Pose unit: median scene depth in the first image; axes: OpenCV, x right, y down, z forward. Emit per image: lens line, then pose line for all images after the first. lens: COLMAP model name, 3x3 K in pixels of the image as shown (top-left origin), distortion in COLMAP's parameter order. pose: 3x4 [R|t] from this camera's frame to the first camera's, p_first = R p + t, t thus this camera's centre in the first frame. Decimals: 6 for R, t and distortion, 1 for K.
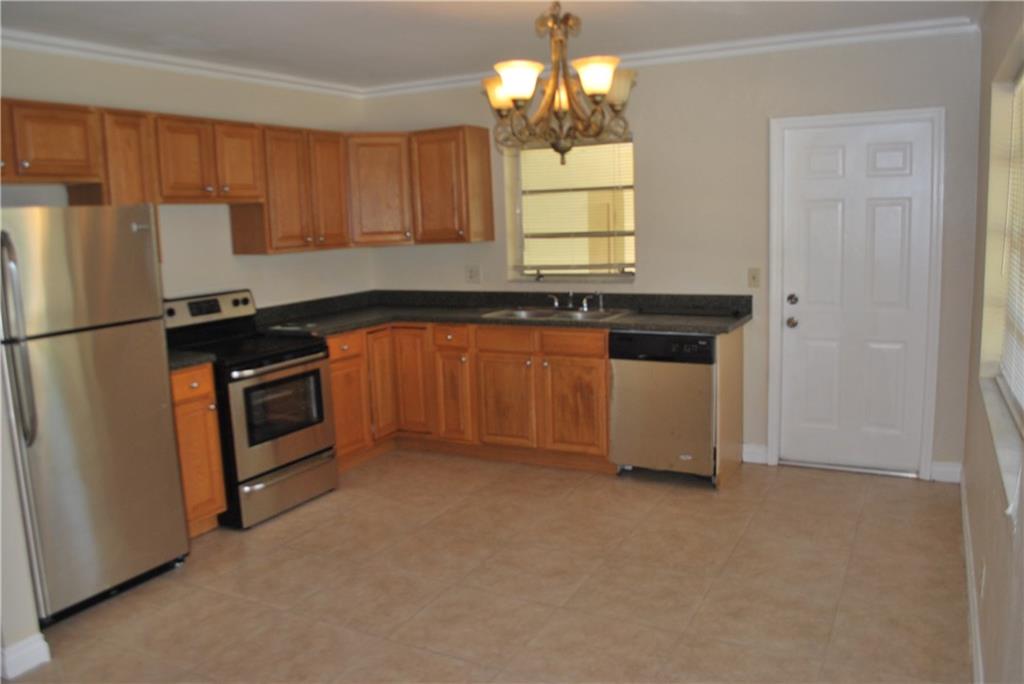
lens RADIAL K [[812.5, 0, 509.9], [0, 812.5, 342.9], [0, 0, 1]] dist [-0.081385, 0.002345]
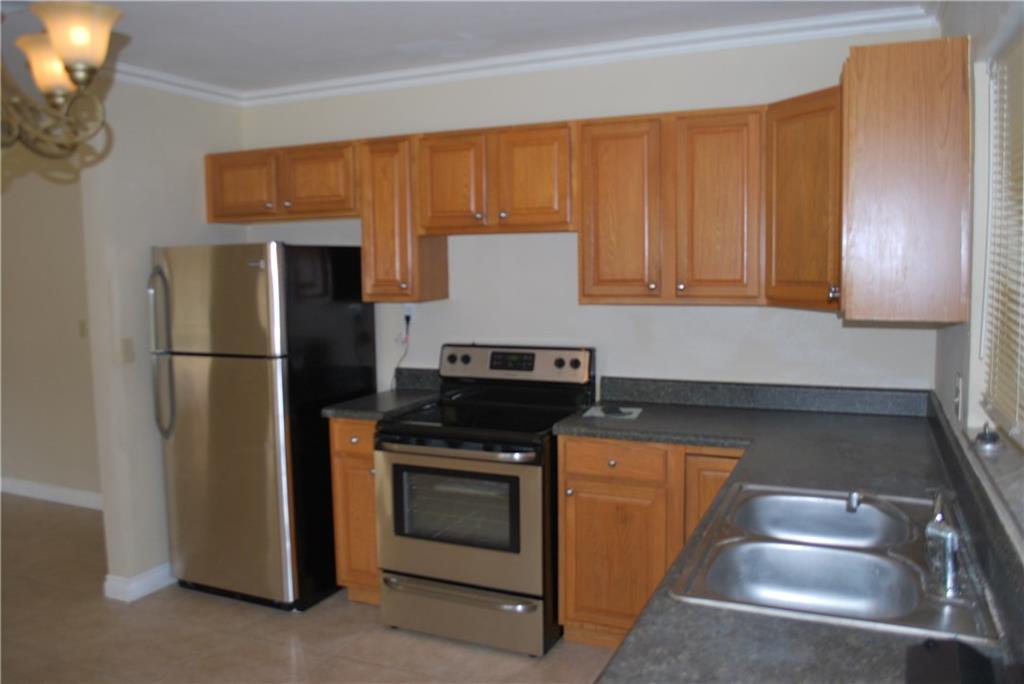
lens RADIAL K [[812.5, 0, 506.6], [0, 812.5, 344.3], [0, 0, 1]] dist [-0.081385, 0.002345]
pose [[0.059170, 0.129223, -0.989849, 0.429869], [-0.140421, 0.982804, 0.119910, -0.159460], [0.988322, 0.131900, 0.076298, 0.936963]]
